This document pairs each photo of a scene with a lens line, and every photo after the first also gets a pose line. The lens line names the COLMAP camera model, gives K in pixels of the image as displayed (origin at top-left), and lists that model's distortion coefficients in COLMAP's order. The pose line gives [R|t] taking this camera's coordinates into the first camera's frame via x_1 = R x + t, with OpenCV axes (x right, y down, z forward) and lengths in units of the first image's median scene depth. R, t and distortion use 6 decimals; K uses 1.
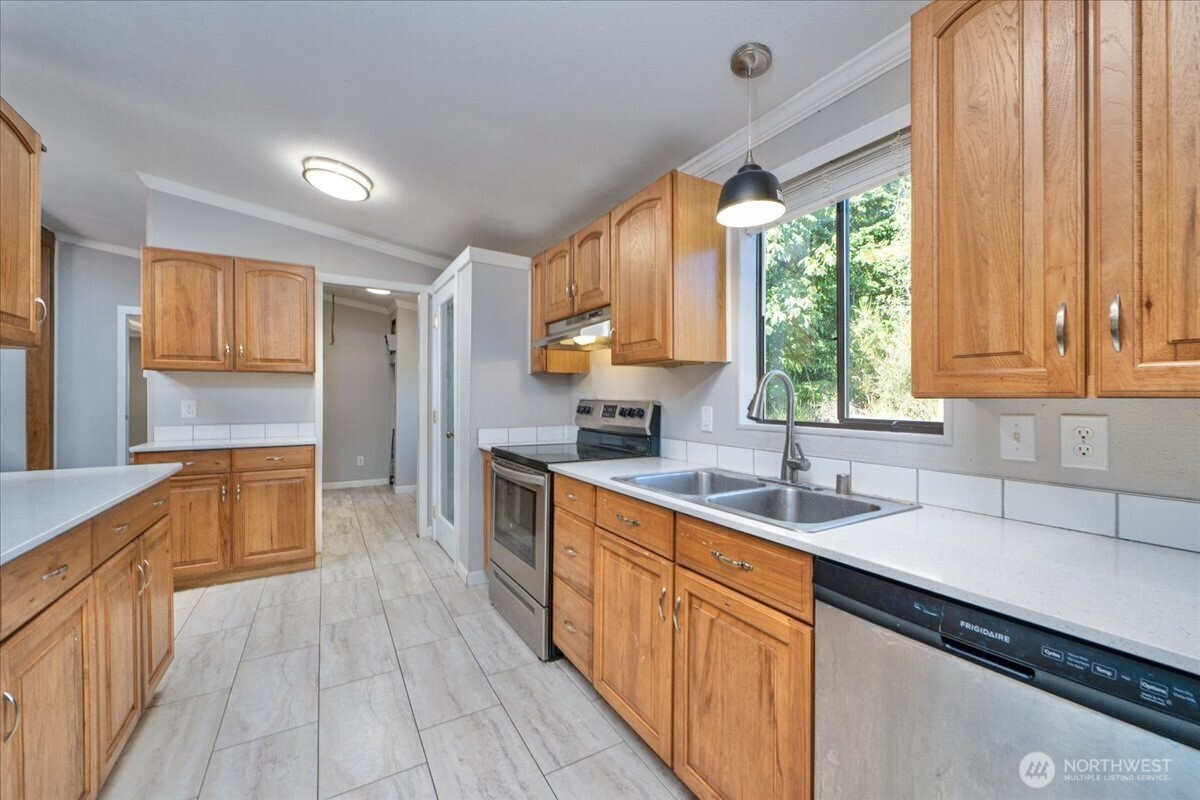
lens RADIAL K [[472.7, 0, 600.4], [0, 472.7, 395.2], [0, 0, 1]] dist [-0.000443, 0.000258]
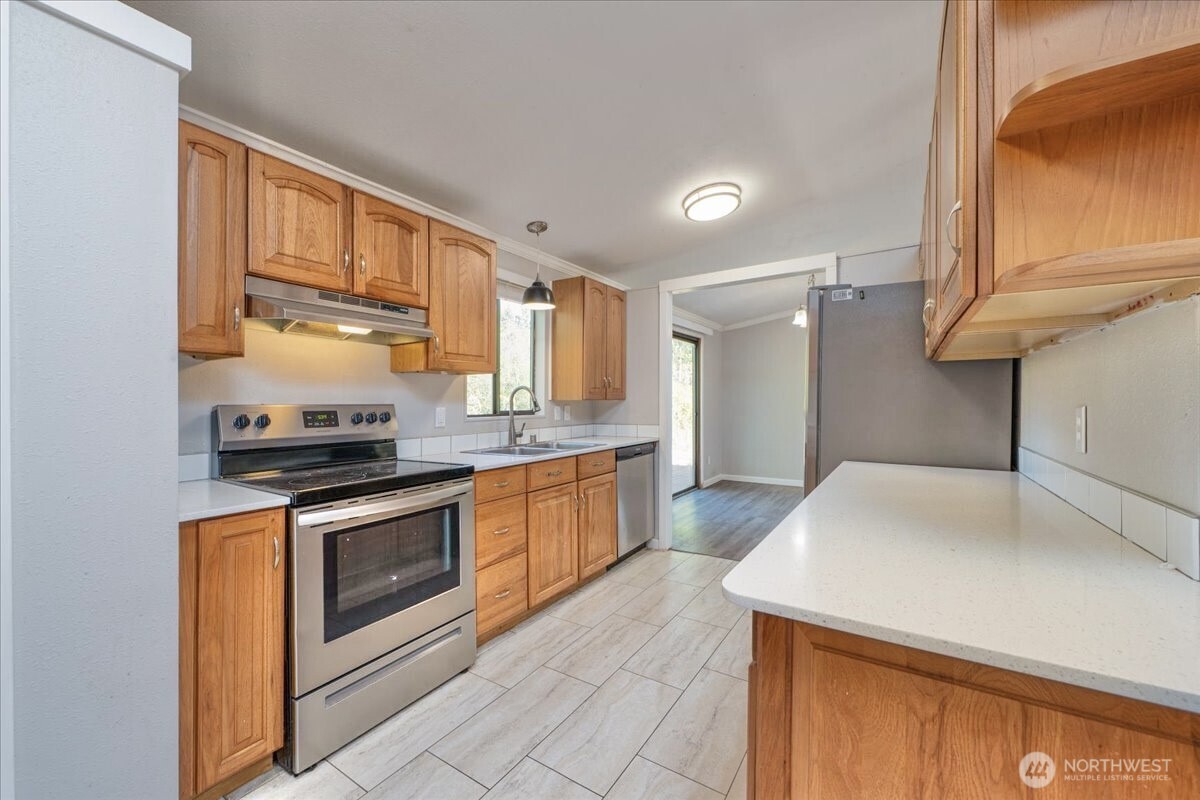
lens RADIAL K [[472.7, 0, 600.4], [0, 472.7, 395.2], [0, 0, 1]] dist [-0.000443, 0.000258]
pose [[-0.450540, 0.010153, 0.892698, -1.429809], [-0.001008, 0.999929, -0.011881, 0.006339], [-0.892756, -0.006253, -0.450498, 1.523768]]
